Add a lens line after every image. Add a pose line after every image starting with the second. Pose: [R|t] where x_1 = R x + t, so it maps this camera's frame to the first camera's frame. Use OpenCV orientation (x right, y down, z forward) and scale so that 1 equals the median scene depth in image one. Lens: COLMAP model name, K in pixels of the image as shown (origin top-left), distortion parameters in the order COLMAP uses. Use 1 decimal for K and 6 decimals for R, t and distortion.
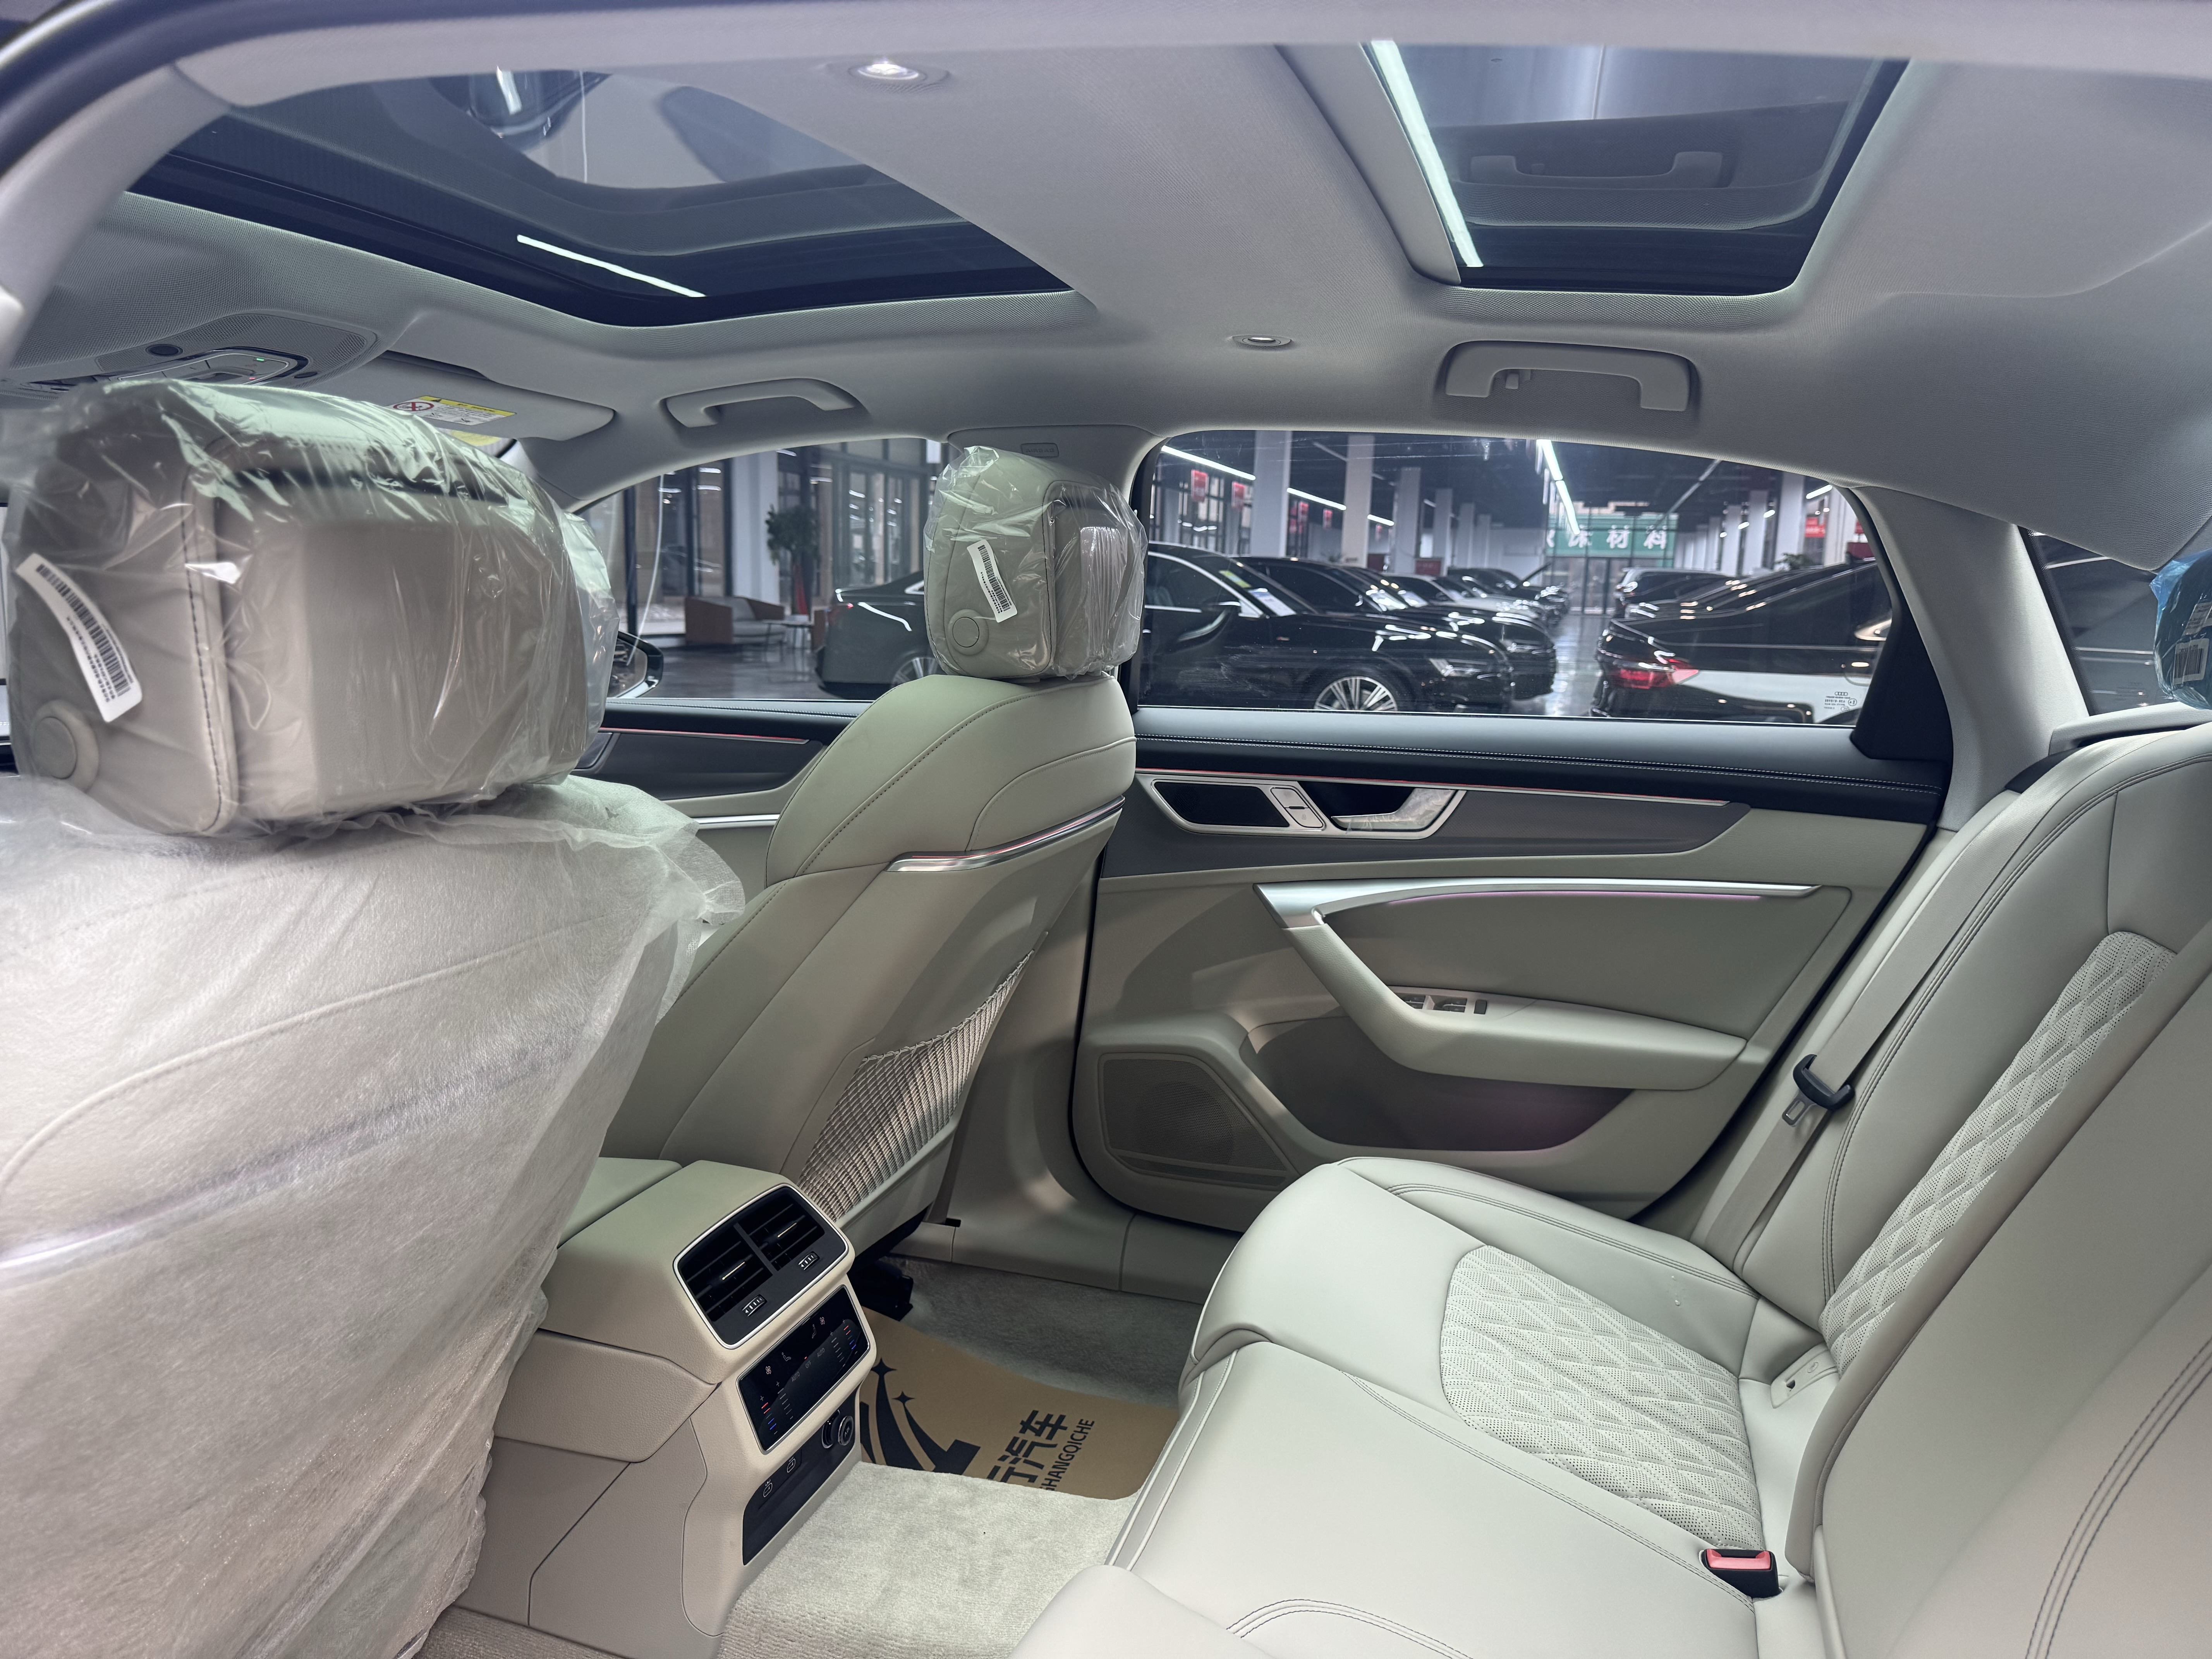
lens RADIAL K [[1576.1, 0, 1096.7], [0, 1576.1, 828.3], [0, 0, 1]] dist [0.123669, -0.227742]
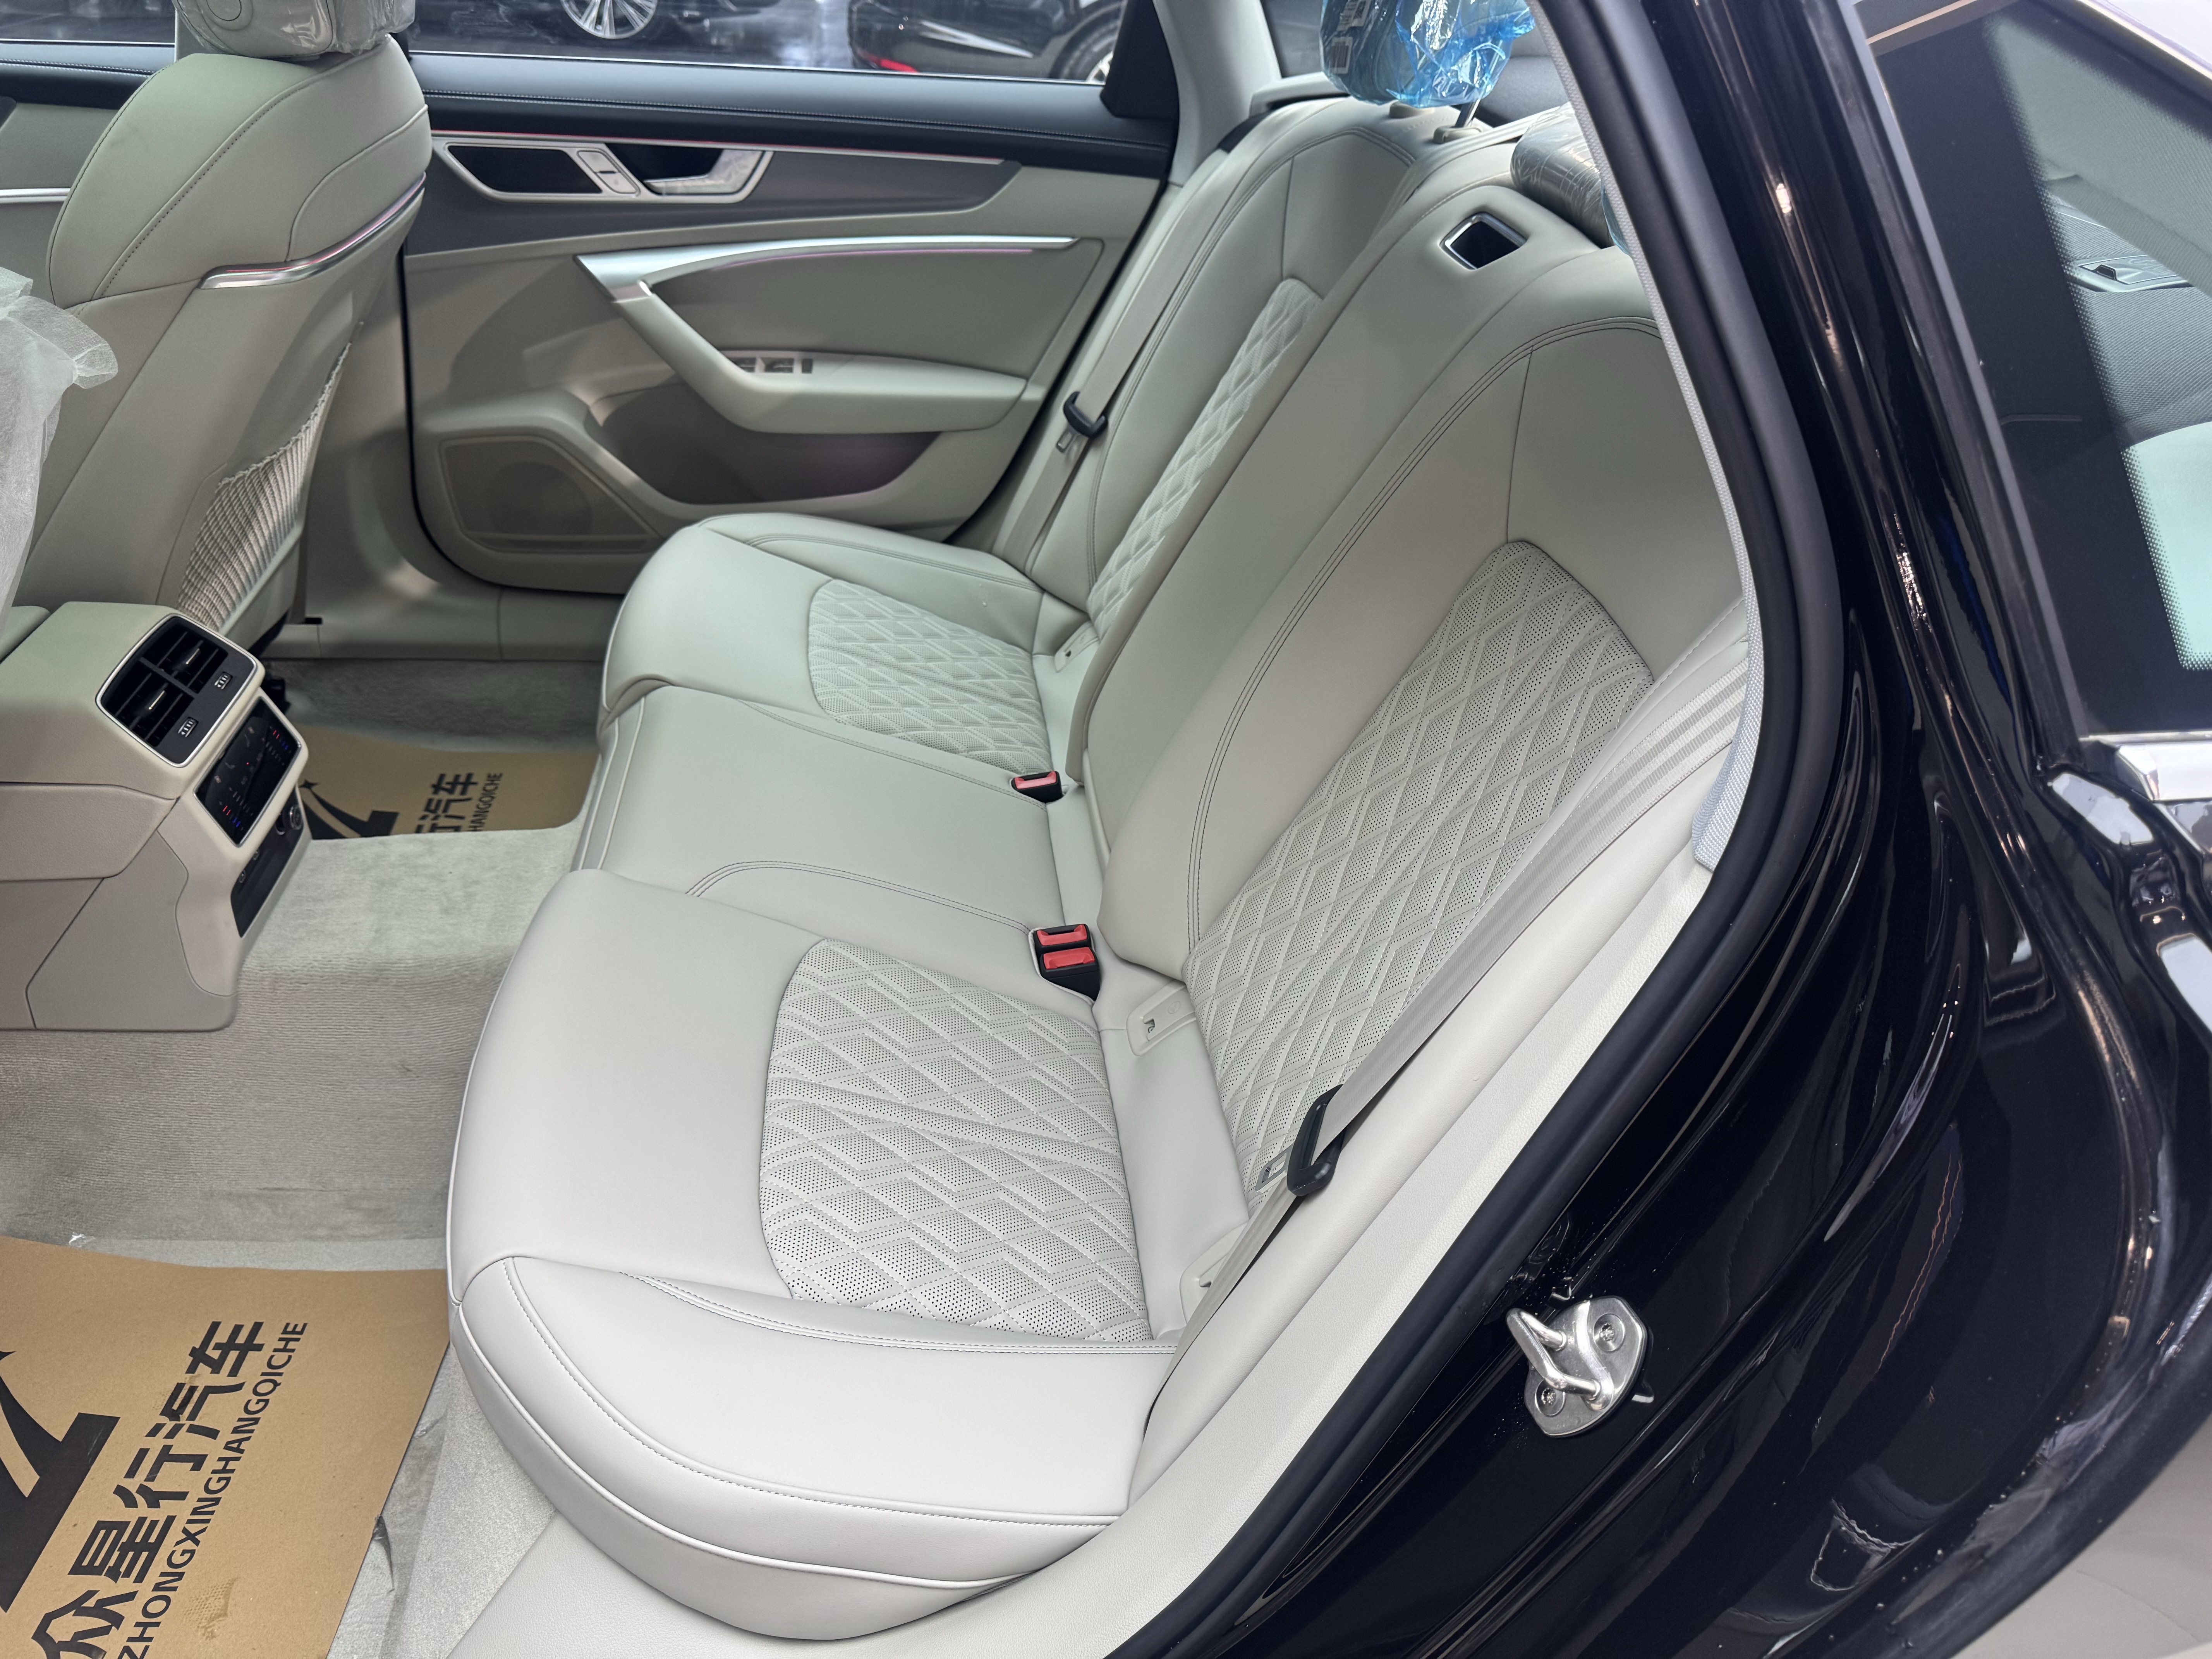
lens RADIAL K [[1576.1, 0, 1096.7], [0, 1576.1, 828.3], [0, 0, 1]] dist [0.123669, -0.227742]
pose [[0.909164, -0.189609, 0.370769, -0.054793], [0.020627, 0.909743, 0.414659, -0.059710], [-0.415927, -0.369345, 0.831017, -0.143808]]
